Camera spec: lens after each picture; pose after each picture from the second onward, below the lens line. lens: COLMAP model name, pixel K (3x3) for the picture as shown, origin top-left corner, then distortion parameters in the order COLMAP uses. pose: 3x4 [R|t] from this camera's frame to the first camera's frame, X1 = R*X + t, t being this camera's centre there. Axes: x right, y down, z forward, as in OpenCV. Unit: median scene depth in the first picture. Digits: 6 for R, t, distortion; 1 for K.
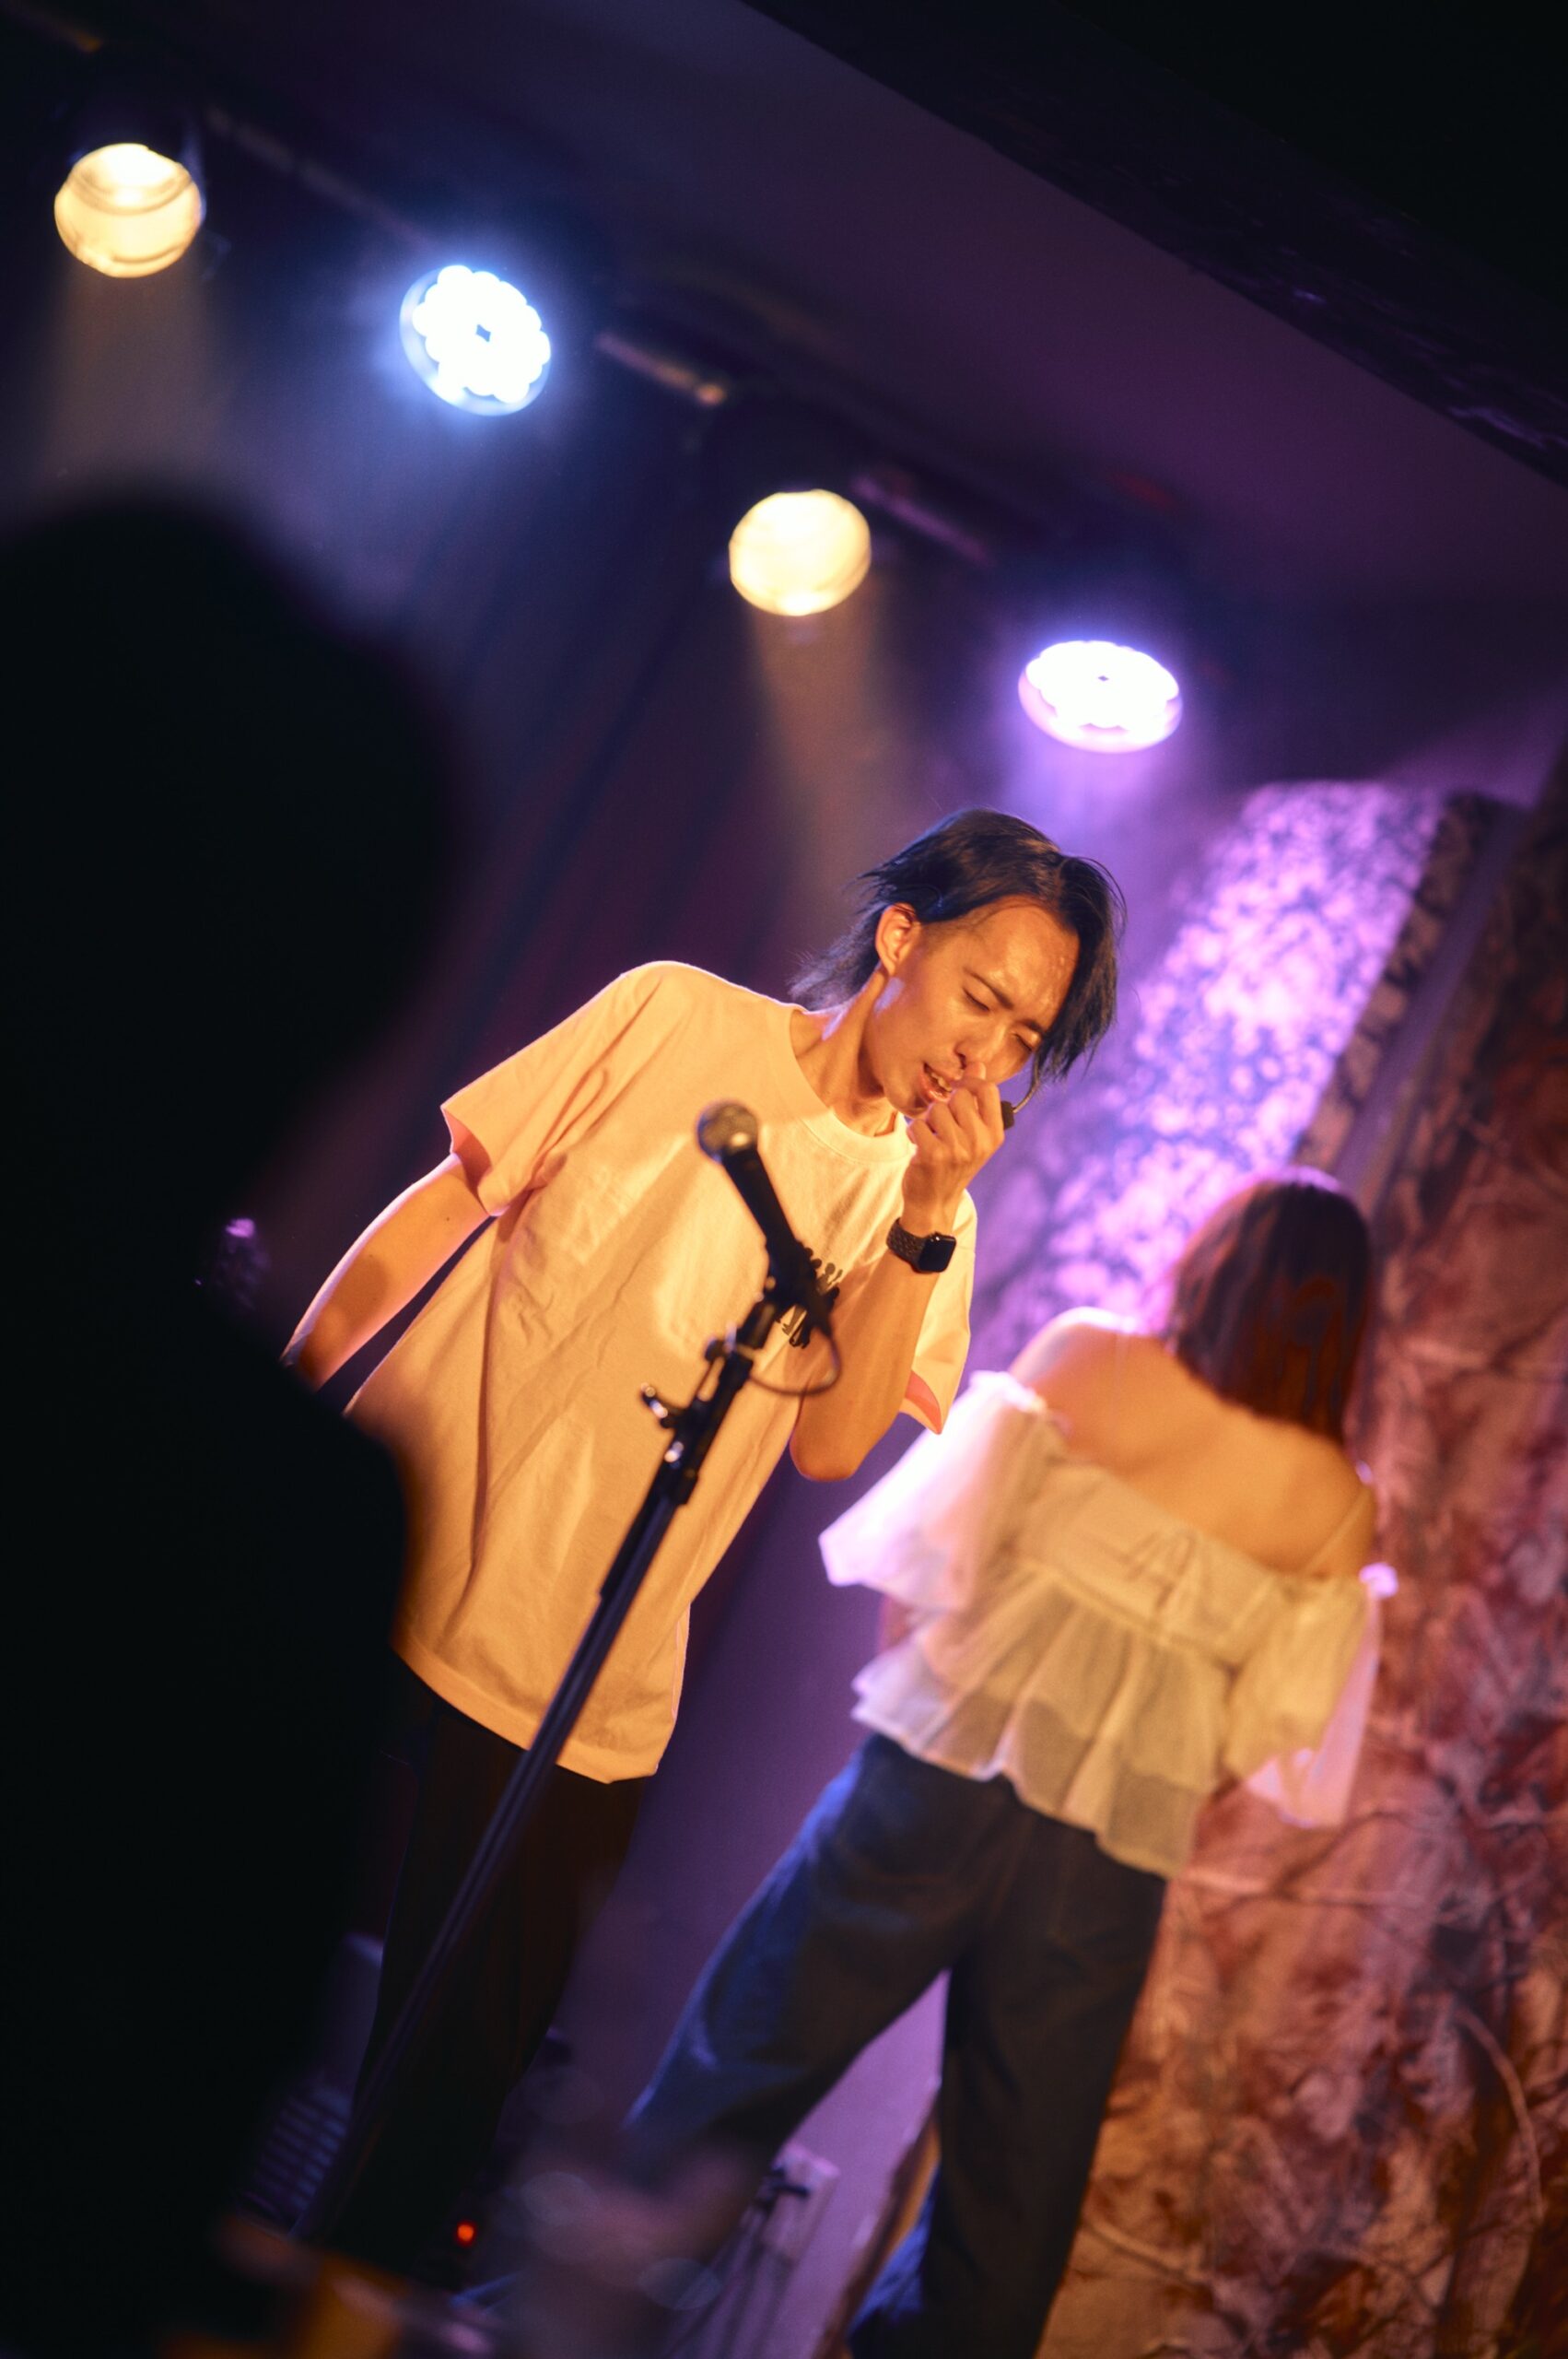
lens RADIAL K [[5592.7, 0, 780.9], [0, 5592.7, 1344.7], [0, 0, 1]] dist [-0.022564, -0.440719]
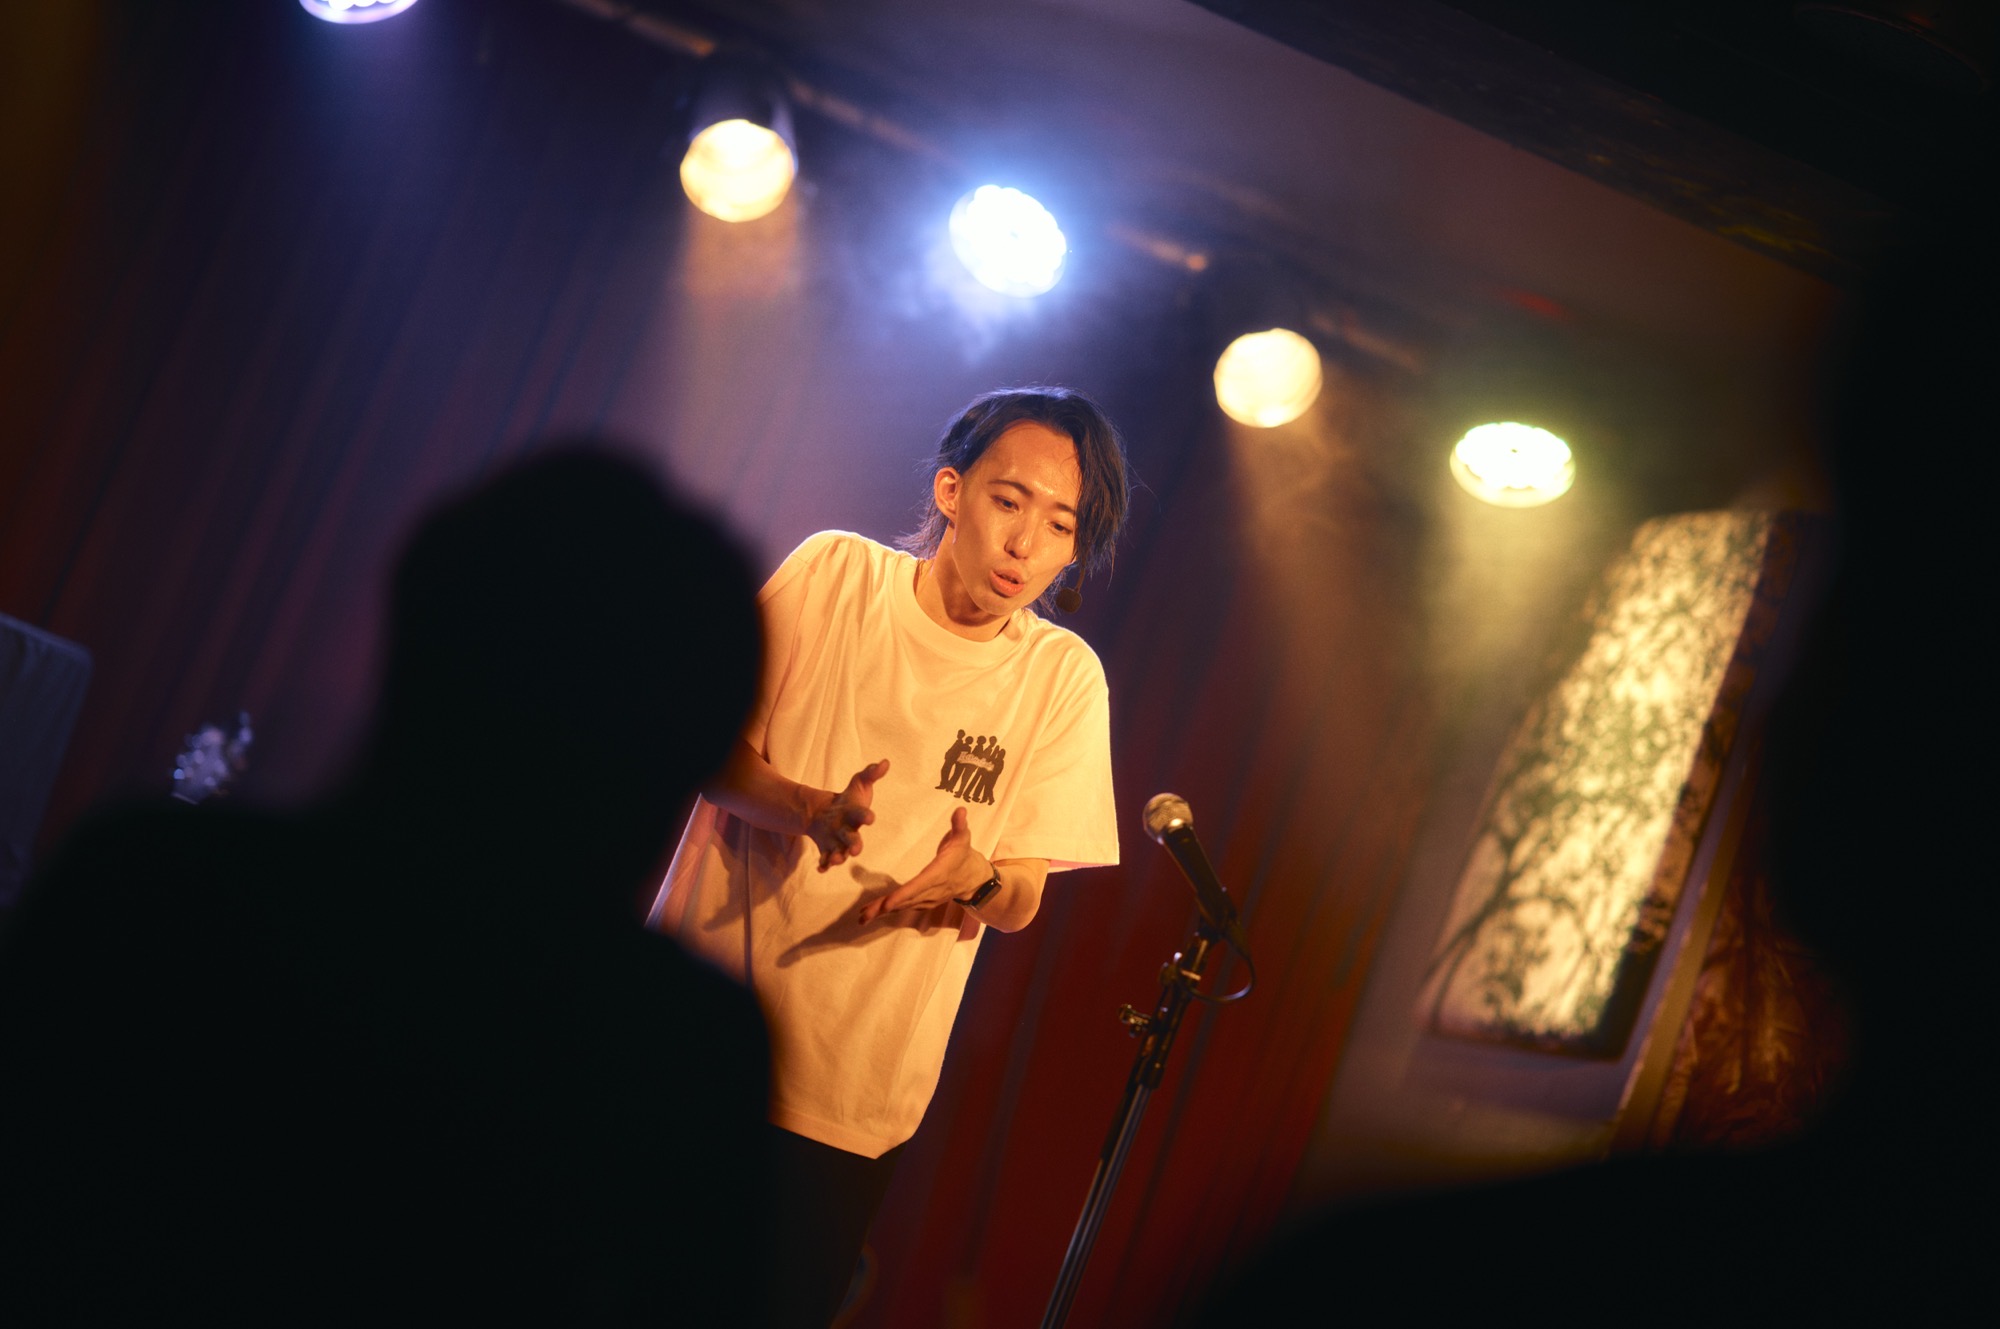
lens RADIAL K [[4742.2, 0, 1000.0], [0, 4742.2, 664.5], [0, 0, 1]] dist [-0.022564, -0.440719]
pose [[0.991735, -0.097005, -0.083980, 0.028625], [0.090170, 0.992571, -0.081684, 0.009195], [0.091279, 0.073437, 0.993114, -0.101194]]
